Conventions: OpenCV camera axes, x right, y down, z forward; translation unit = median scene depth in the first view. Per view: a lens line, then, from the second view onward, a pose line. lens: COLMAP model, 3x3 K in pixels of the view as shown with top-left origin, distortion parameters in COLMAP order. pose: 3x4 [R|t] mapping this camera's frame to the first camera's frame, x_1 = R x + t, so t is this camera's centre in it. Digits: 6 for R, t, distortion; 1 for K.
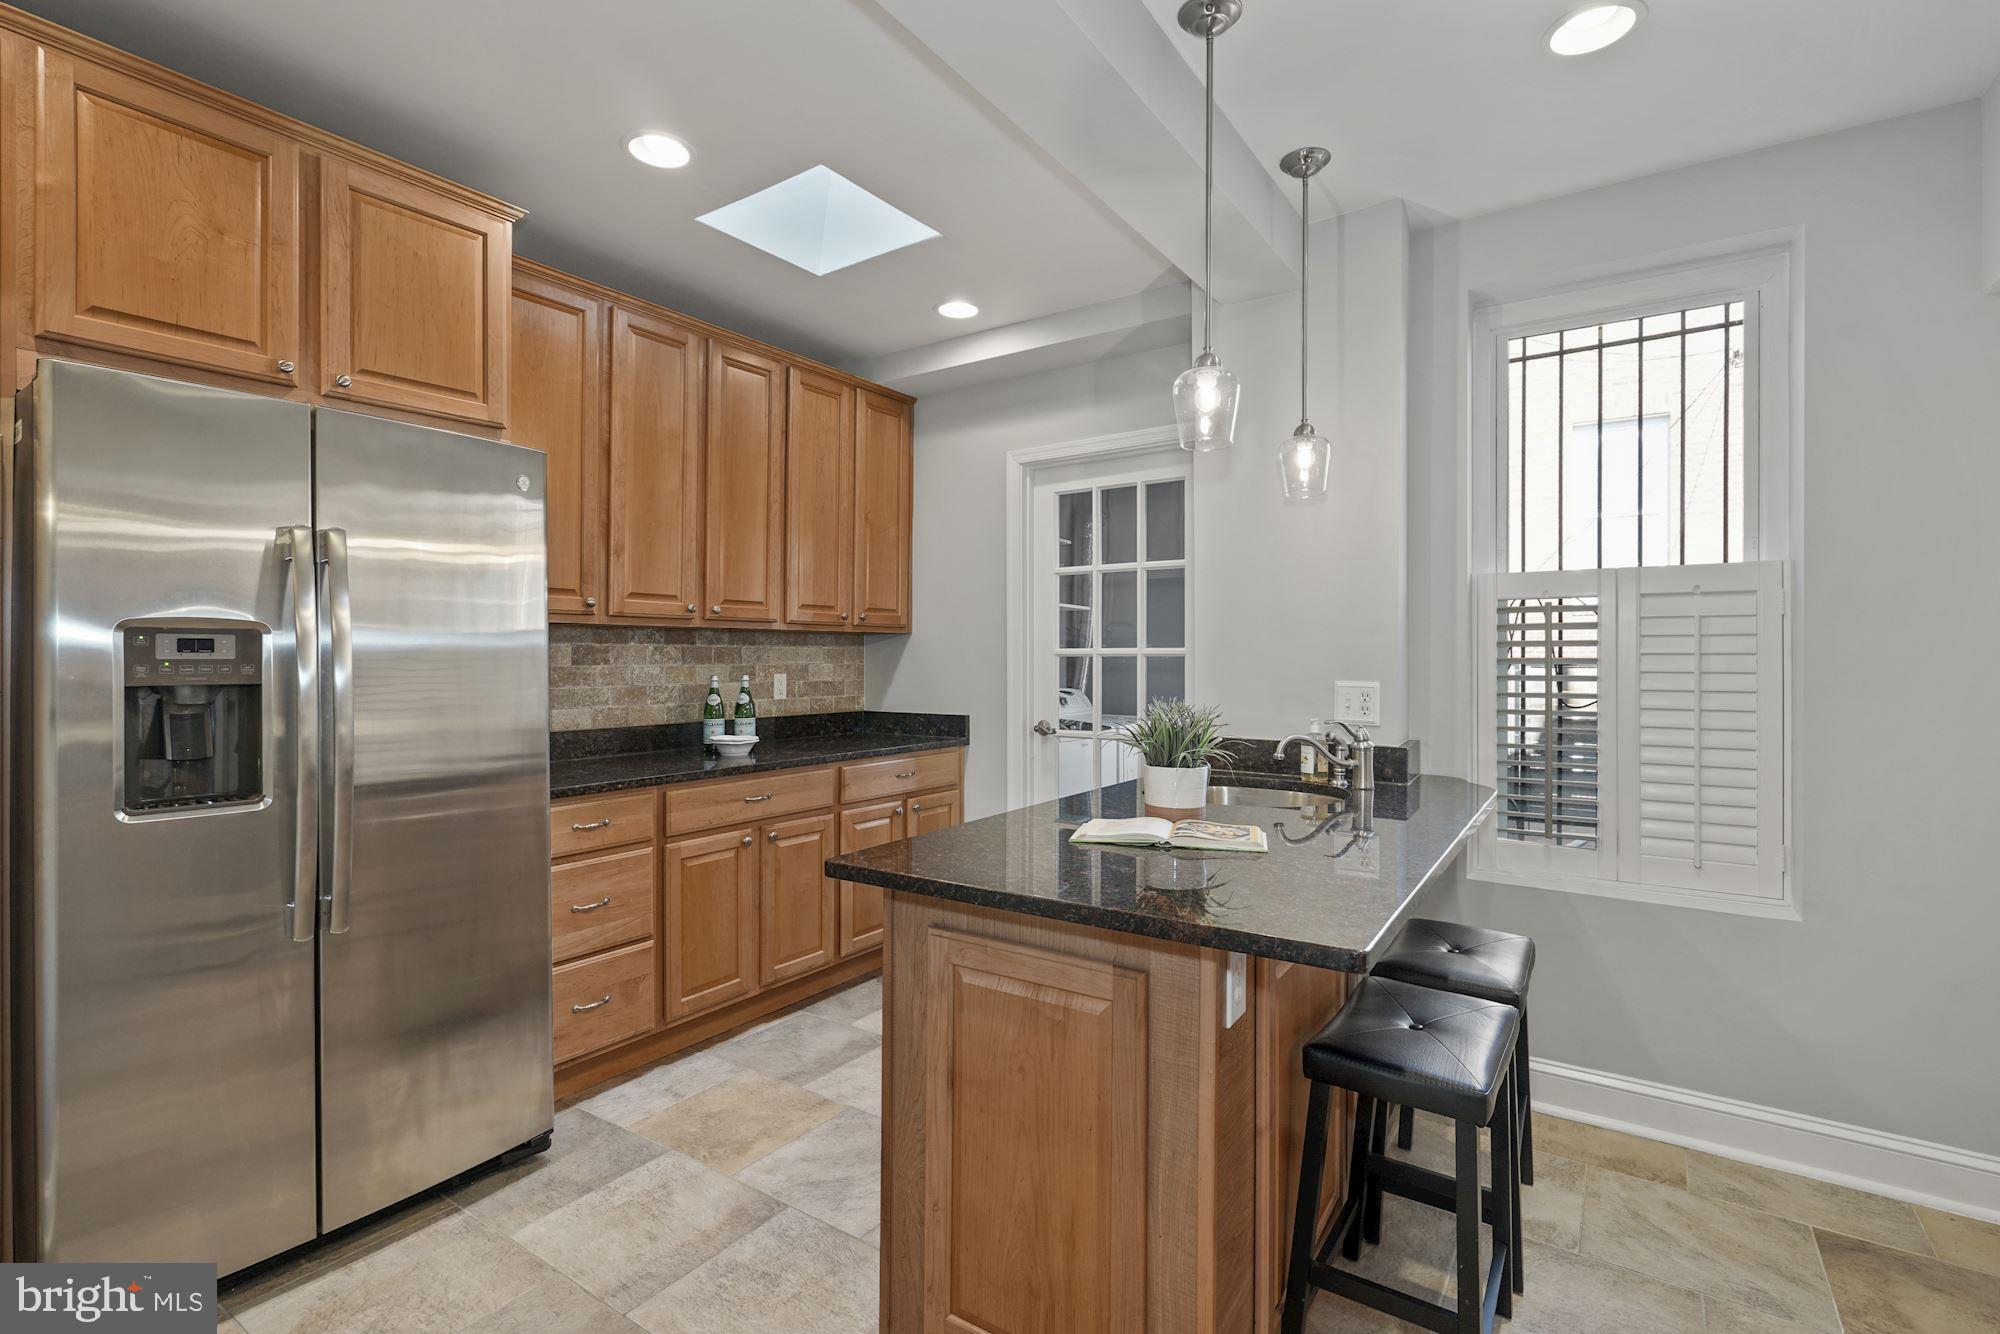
lens RADIAL K [[929.5, 0, 1004.3], [0, 929.5, 655.6], [0, 0, 1]] dist [-0.006682, 0.002706]
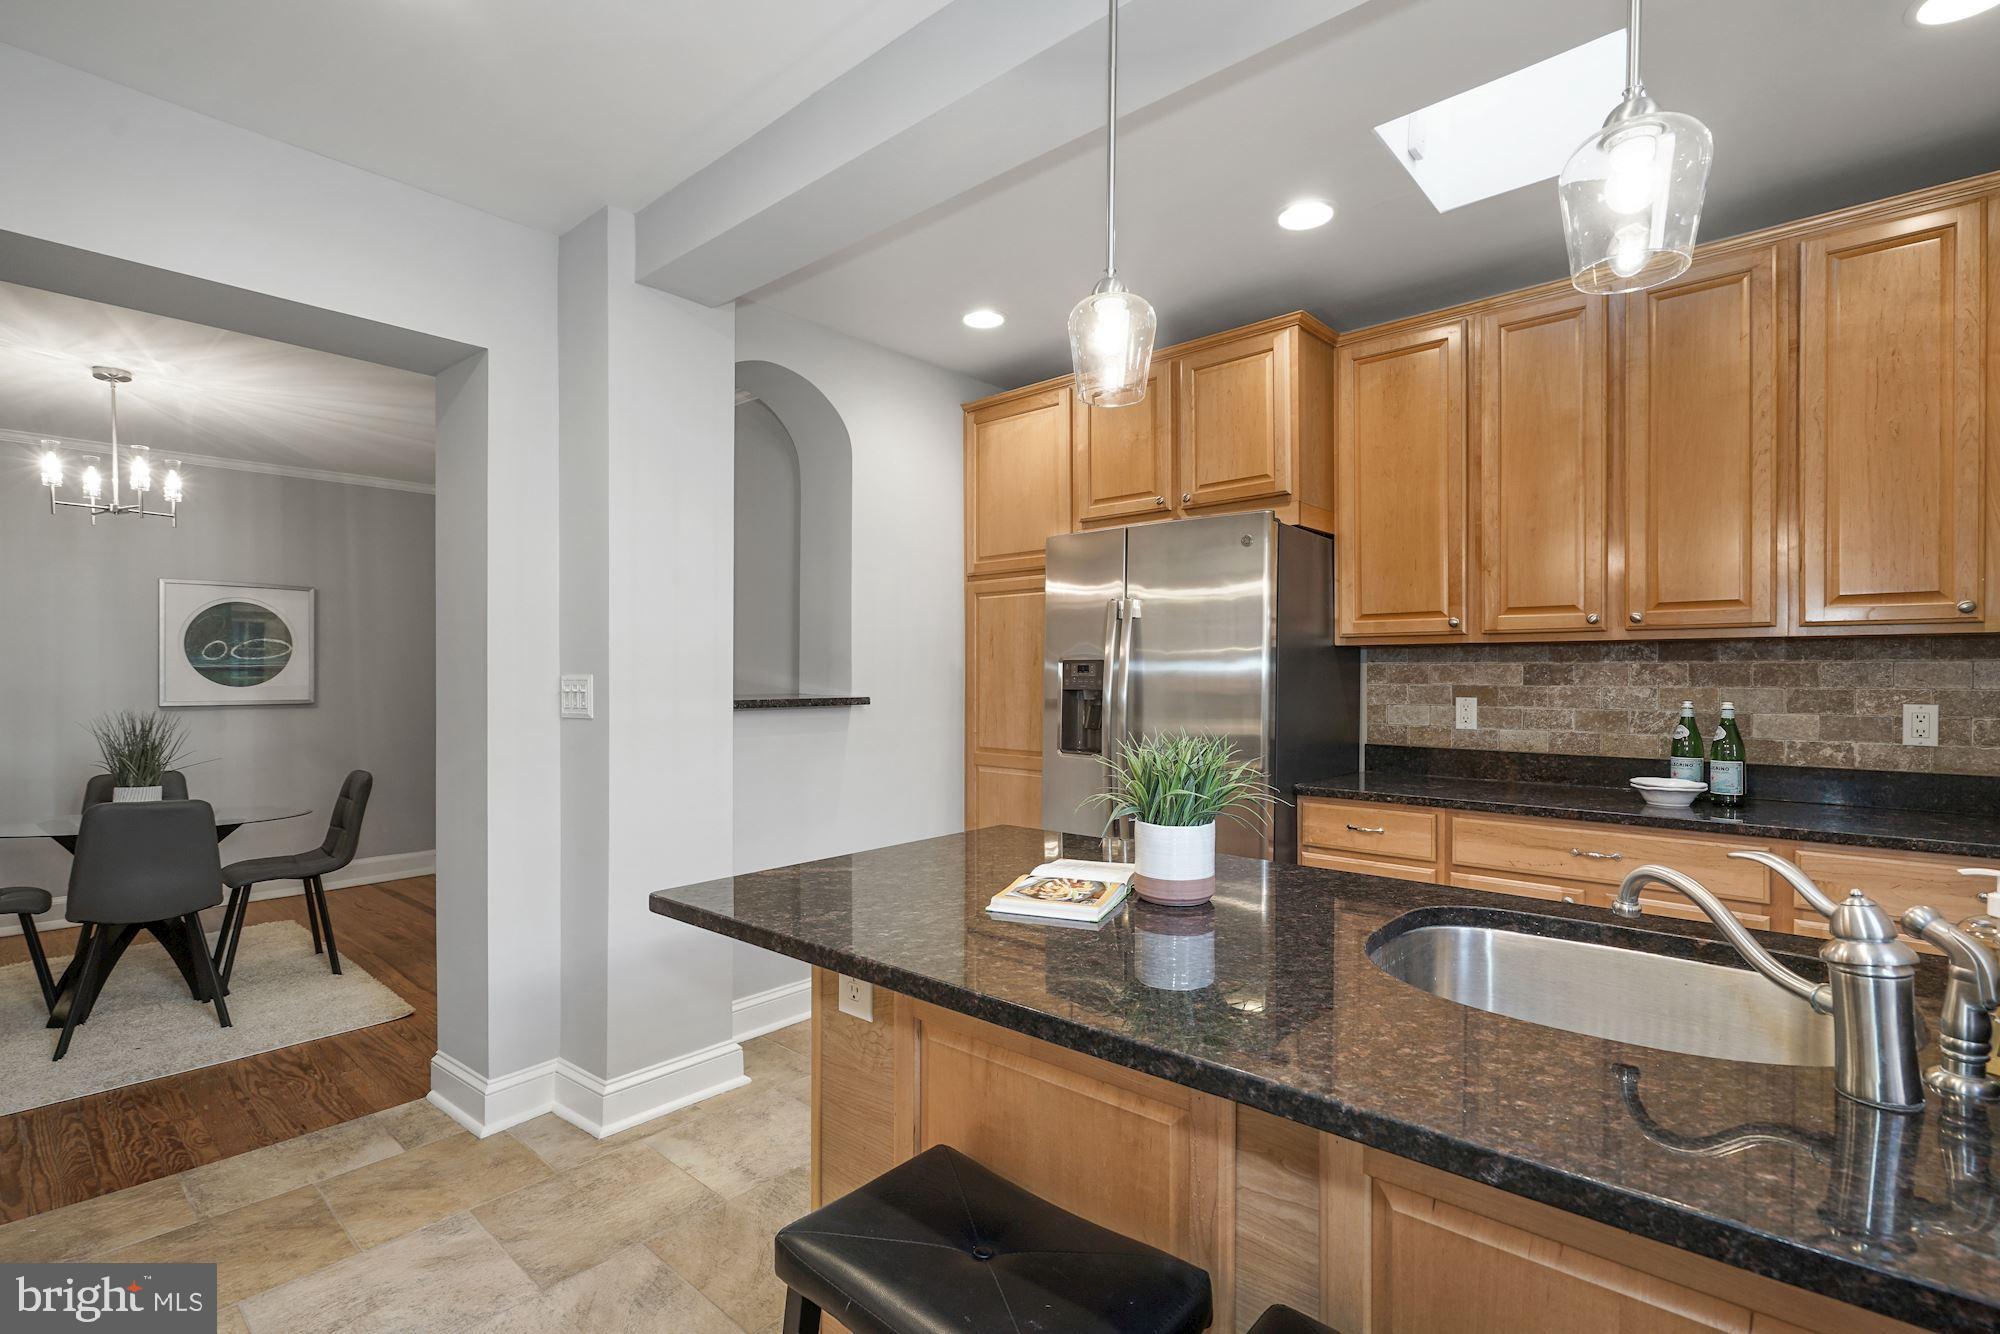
lens RADIAL K [[929.5, 0, 1004.7], [0, 929.5, 673.4], [0, 0, 1]] dist [-0.006682, 0.002706]
pose [[-0.117093, -0.001608, -0.993120, 0.547635], [0.000230, 0.999999, -0.001646, -0.000226], [0.993121, -0.000421, -0.117093, 0.559076]]
